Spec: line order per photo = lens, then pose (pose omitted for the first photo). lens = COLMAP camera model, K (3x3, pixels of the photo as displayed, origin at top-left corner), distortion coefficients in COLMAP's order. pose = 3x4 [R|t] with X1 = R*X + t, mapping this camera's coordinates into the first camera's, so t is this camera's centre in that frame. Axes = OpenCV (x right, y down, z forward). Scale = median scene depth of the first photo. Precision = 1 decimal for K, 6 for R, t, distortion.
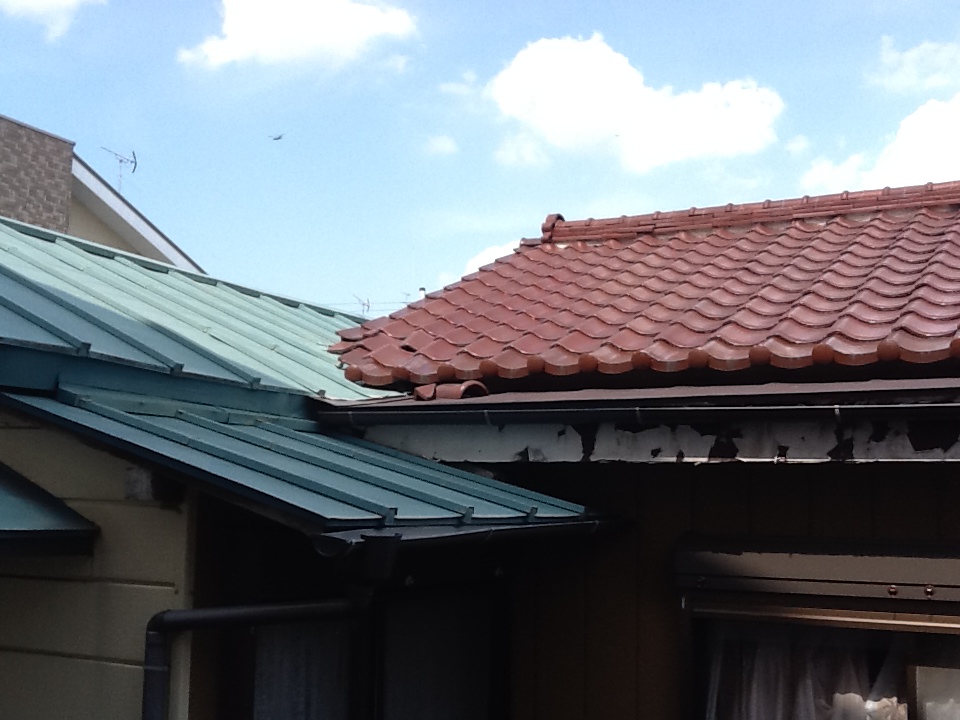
lens RADIAL K [[1170.3, 0, 479.0], [0, 1170.3, 393.0], [0, 0, 1]] dist [-0.013710, -0.037671]
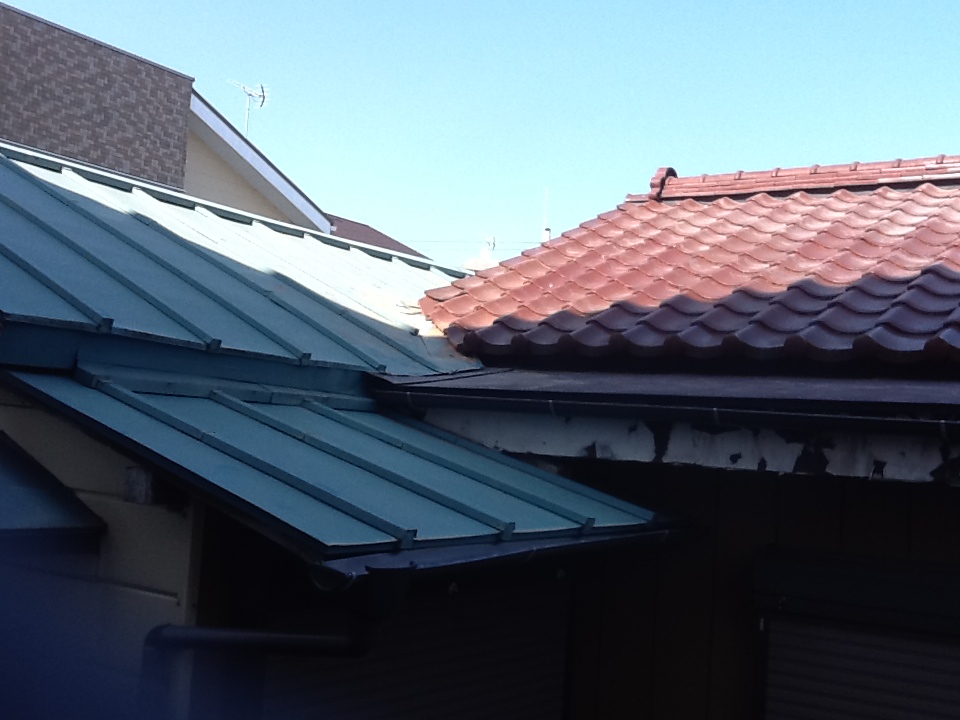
lens RADIAL K [[1178.3, 0, 494.7], [0, 1178.3, 358.4], [0, 0, 1]] dist [-0.000287, -0.075152]
pose [[0.995313, 0.038793, -0.088590, 0.043455], [-0.037022, 0.999082, 0.021544, -0.036352], [0.089344, -0.018164, 0.995835, 0.086191]]
